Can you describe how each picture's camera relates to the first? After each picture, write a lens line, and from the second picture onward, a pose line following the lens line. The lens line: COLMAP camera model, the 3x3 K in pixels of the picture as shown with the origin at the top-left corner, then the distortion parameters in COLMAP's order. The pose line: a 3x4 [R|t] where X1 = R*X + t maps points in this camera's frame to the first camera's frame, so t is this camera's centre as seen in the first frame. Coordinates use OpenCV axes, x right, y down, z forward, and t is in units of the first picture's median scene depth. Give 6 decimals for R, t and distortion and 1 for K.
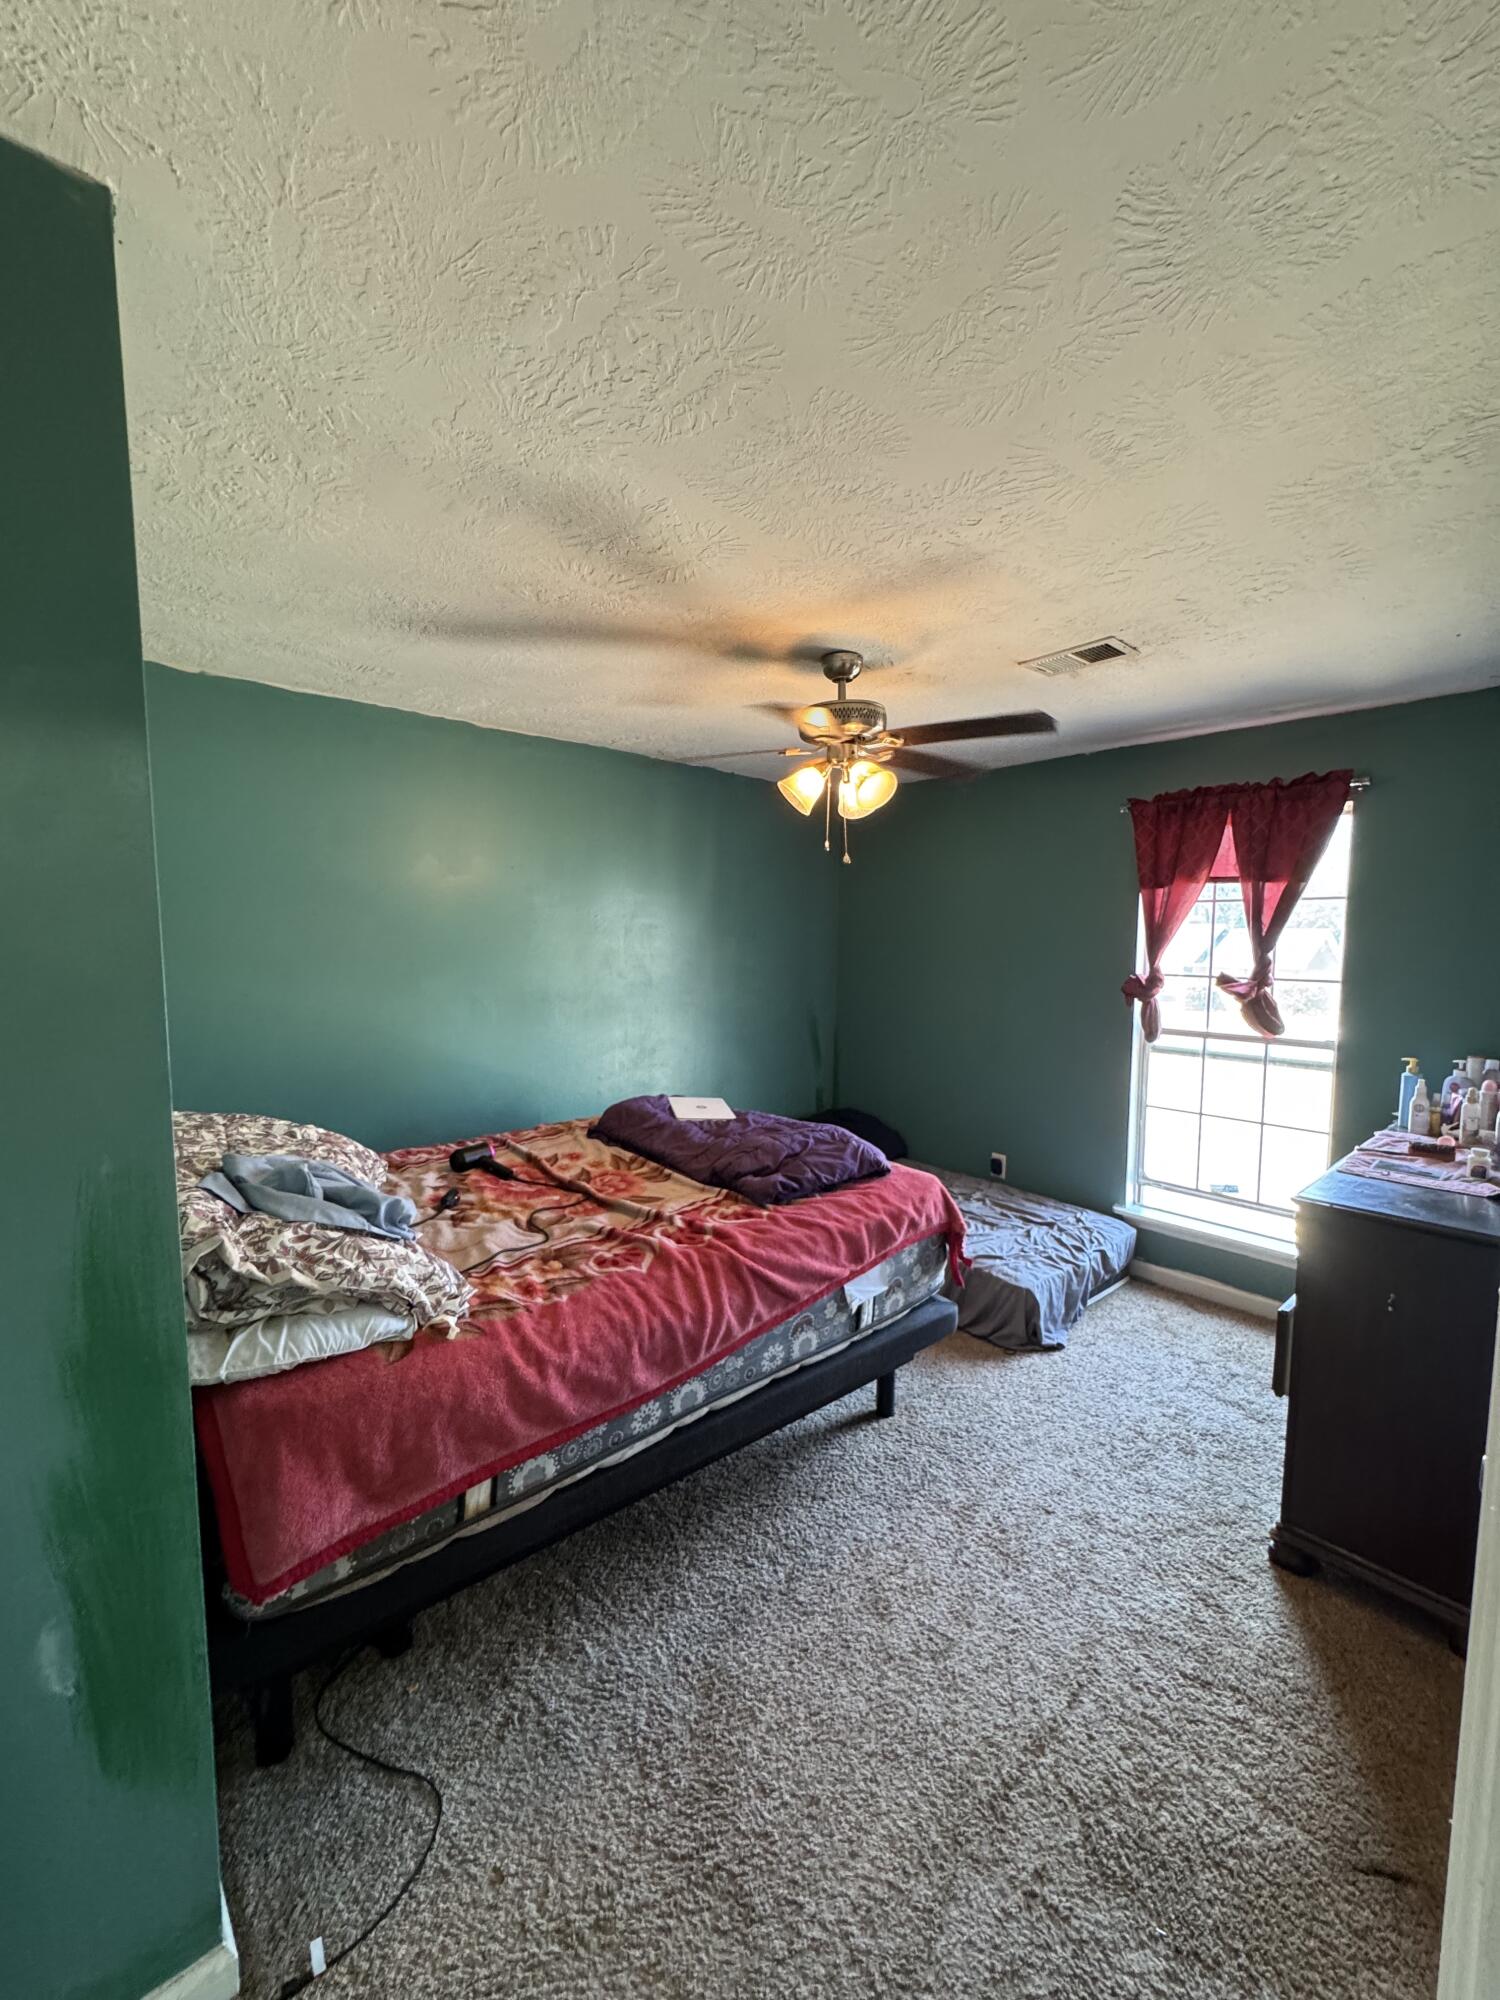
lens RADIAL K [[801.5, 0, 749.6], [0, 801.5, 1000.6], [0, 0, 1]] dist [-0.002223, -0.000487]
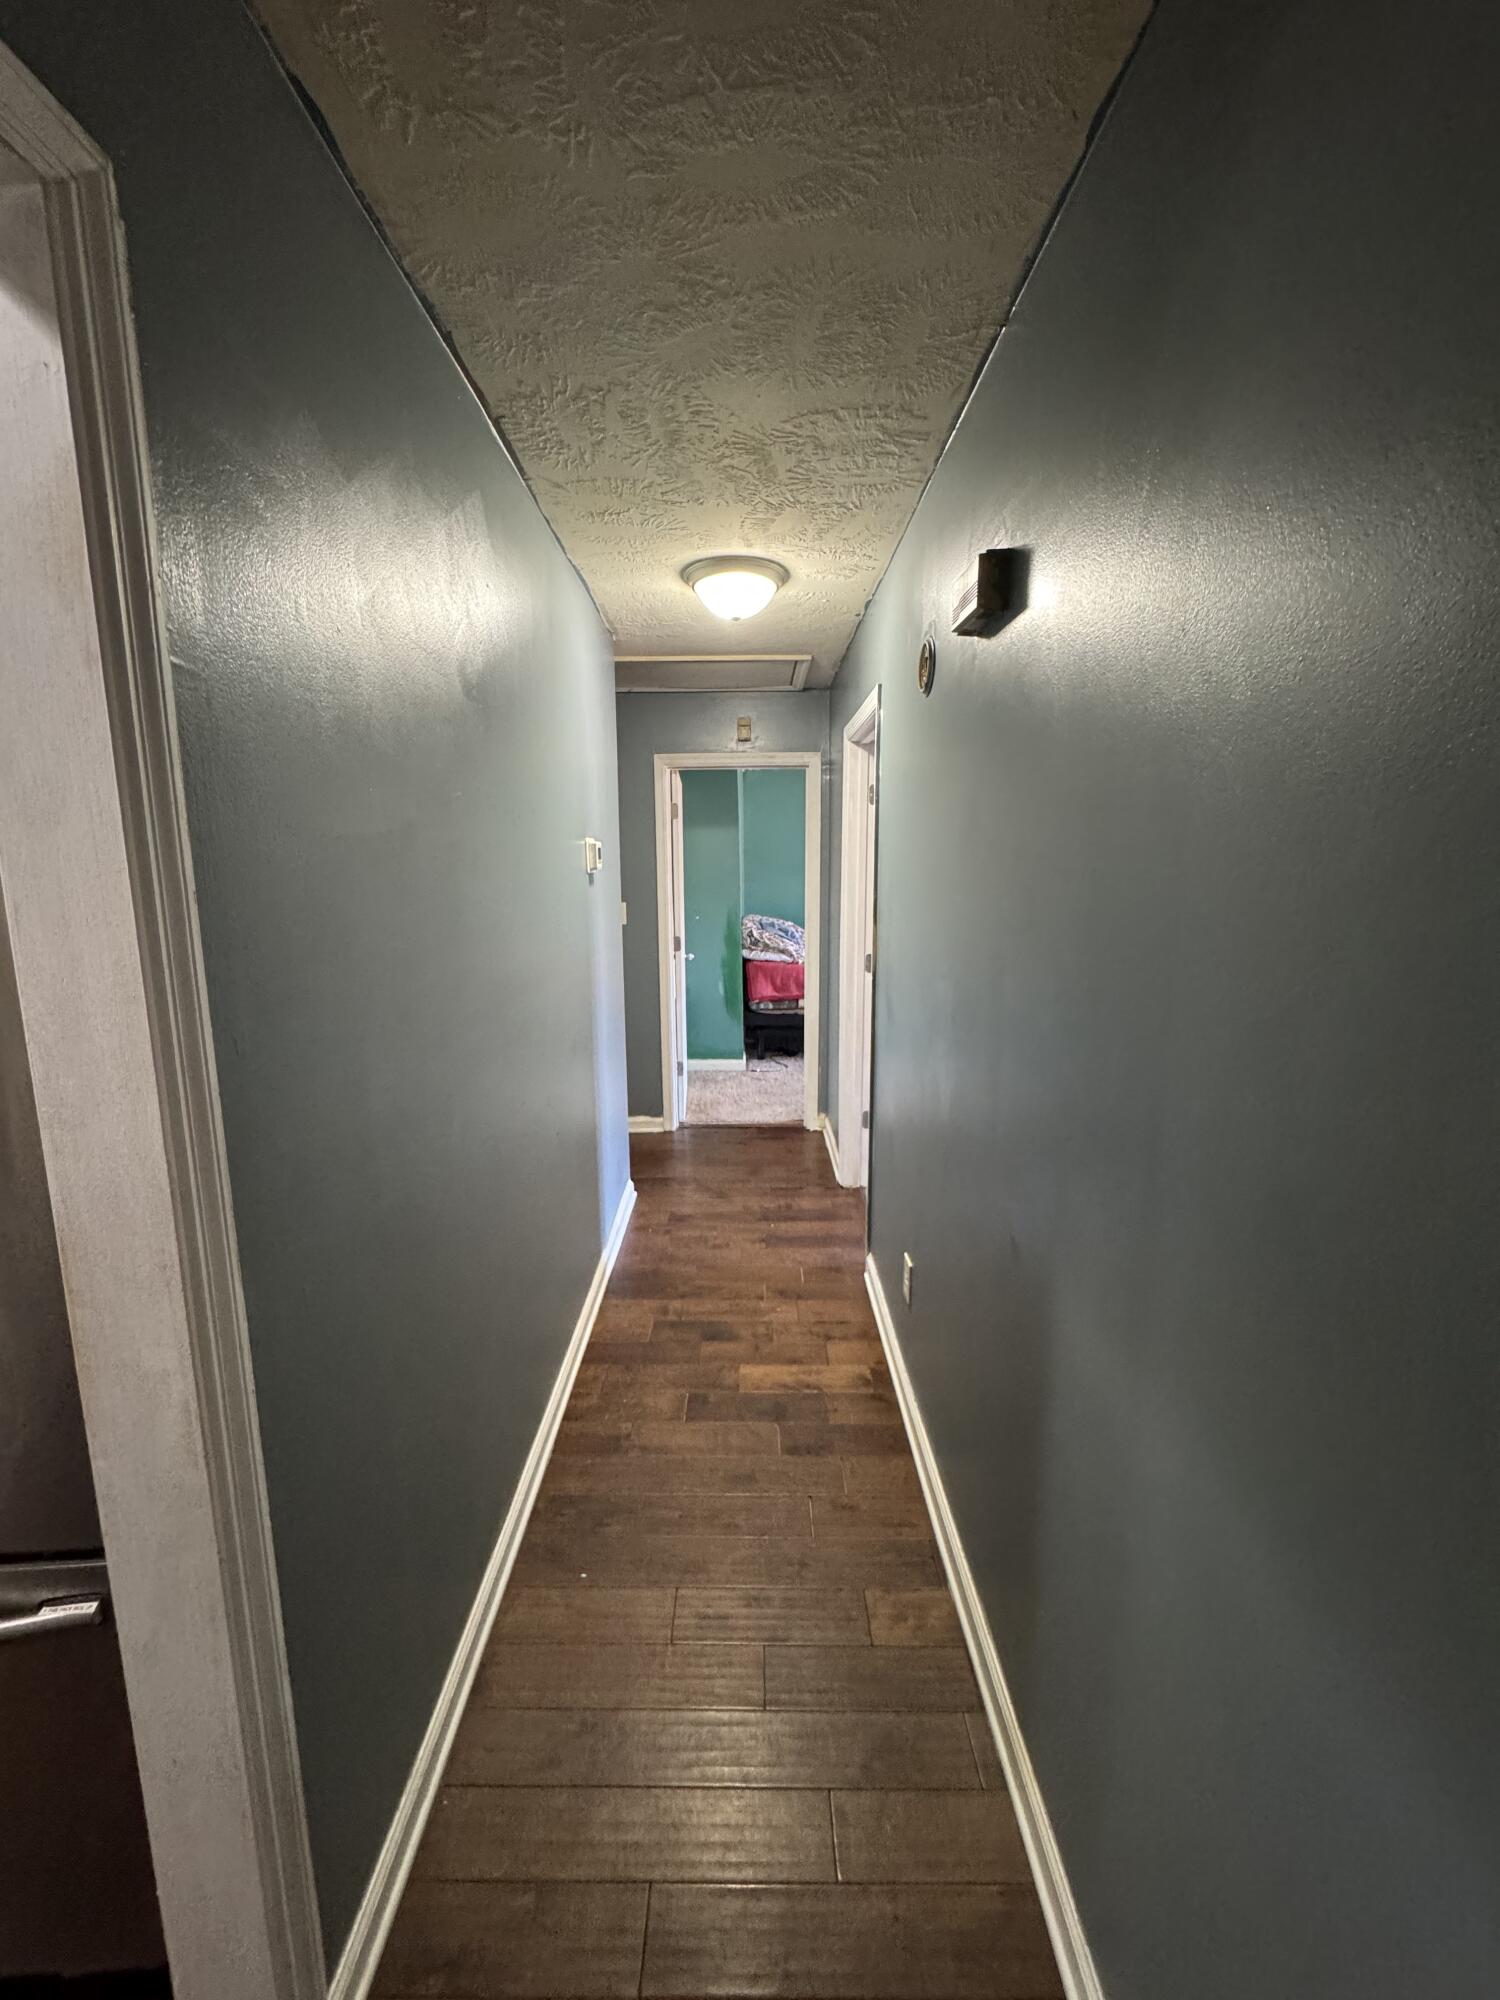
lens RADIAL K [[801.5, 0, 747.6], [0, 801.5, 997.7], [0, 0, 1]] dist [-0.002223, -0.000487]
pose [[0.750937, 0.099658, -0.652811, 2.280342], [-0.042359, 0.993781, 0.102985, 0.215871], [0.659014, -0.049683, 0.750488, -2.397885]]
